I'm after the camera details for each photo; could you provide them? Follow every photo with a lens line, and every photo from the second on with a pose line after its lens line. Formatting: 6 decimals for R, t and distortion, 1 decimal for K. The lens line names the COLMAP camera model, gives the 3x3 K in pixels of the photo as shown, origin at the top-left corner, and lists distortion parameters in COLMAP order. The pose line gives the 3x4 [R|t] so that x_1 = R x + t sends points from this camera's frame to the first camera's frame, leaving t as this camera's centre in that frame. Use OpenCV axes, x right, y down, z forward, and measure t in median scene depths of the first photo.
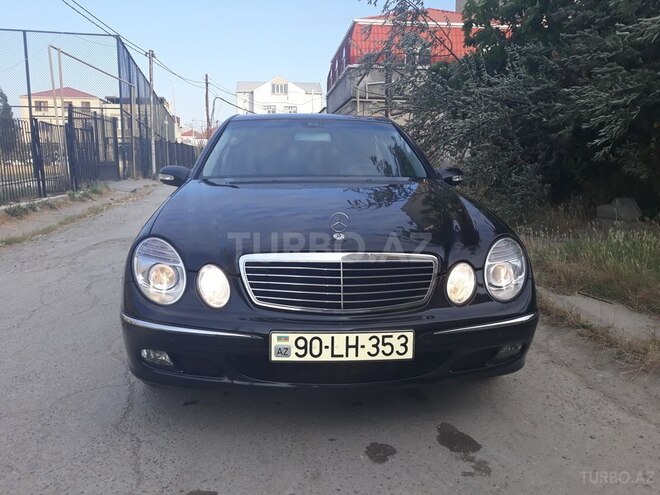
lens RADIAL K [[551.5, 0, 328.0], [0, 551.5, 244.0], [0, 0, 1]] dist [0.010749, -0.047090]
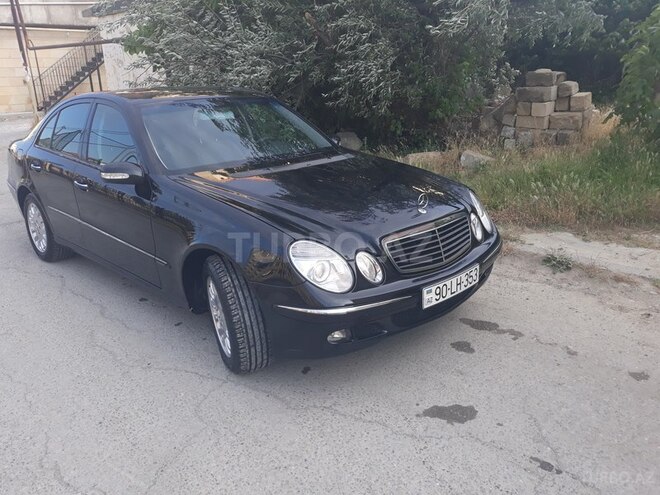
lens RADIAL K [[551.5, 0, 329.4], [0, 551.5, 247.8], [0, 0, 1]] dist [0.010749, -0.047090]
pose [[0.769973, -0.221323, 0.598463, -1.048267], [0.138360, 0.973513, 0.182011, -0.215552], [-0.622895, -0.057340, 0.780201, 0.078923]]
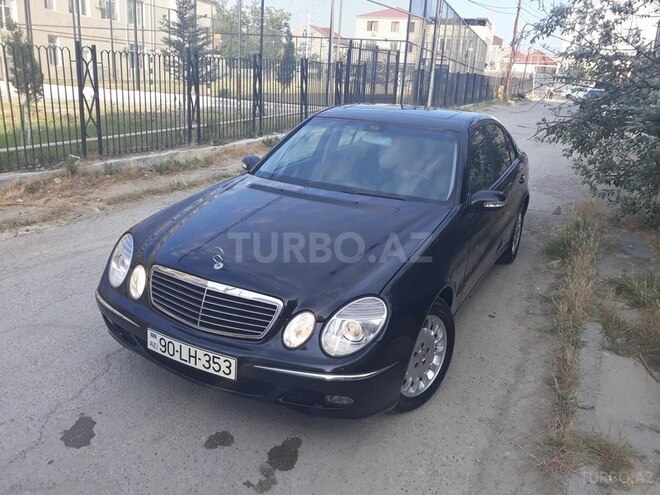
lens RADIAL K [[551.5, 0, 332.5], [0, 551.5, 245.1], [0, 0, 1]] dist [0.010749, -0.047090]
pose [[0.845578, 0.204288, -0.493219, 0.876242], [-0.132910, 0.975354, 0.176122, -0.327239], [0.517042, -0.083371, 0.851890, 0.097817]]
